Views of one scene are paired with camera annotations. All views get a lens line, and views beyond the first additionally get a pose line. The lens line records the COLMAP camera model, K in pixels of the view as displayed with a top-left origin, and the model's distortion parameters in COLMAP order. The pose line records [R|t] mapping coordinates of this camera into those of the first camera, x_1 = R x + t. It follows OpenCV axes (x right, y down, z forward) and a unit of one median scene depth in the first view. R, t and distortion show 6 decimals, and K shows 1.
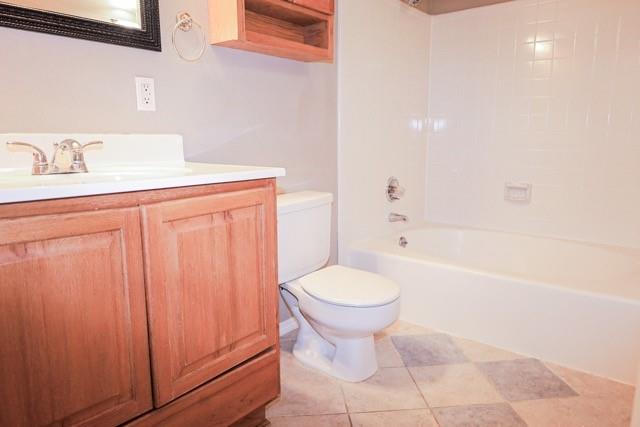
lens RADIAL K [[439.5, 0, 320.0], [0, 439.5, 213.5], [0, 0, 1]] dist [-0.006834, 0.002379]
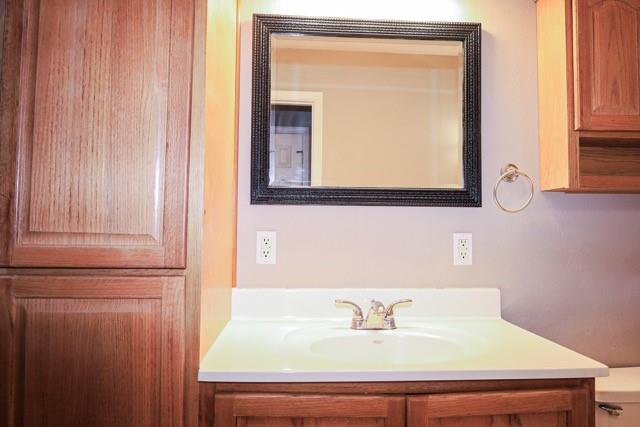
lens RADIAL K [[439.5, 0, 320.0], [0, 439.5, 213.5], [0, 0, 1]] dist [-0.006834, 0.002379]
pose [[0.682298, -0.019150, -0.730824, 0.134867], [-0.134352, 0.979347, -0.151093, -0.179898], [0.718623, 0.201278, 0.665633, 0.090731]]
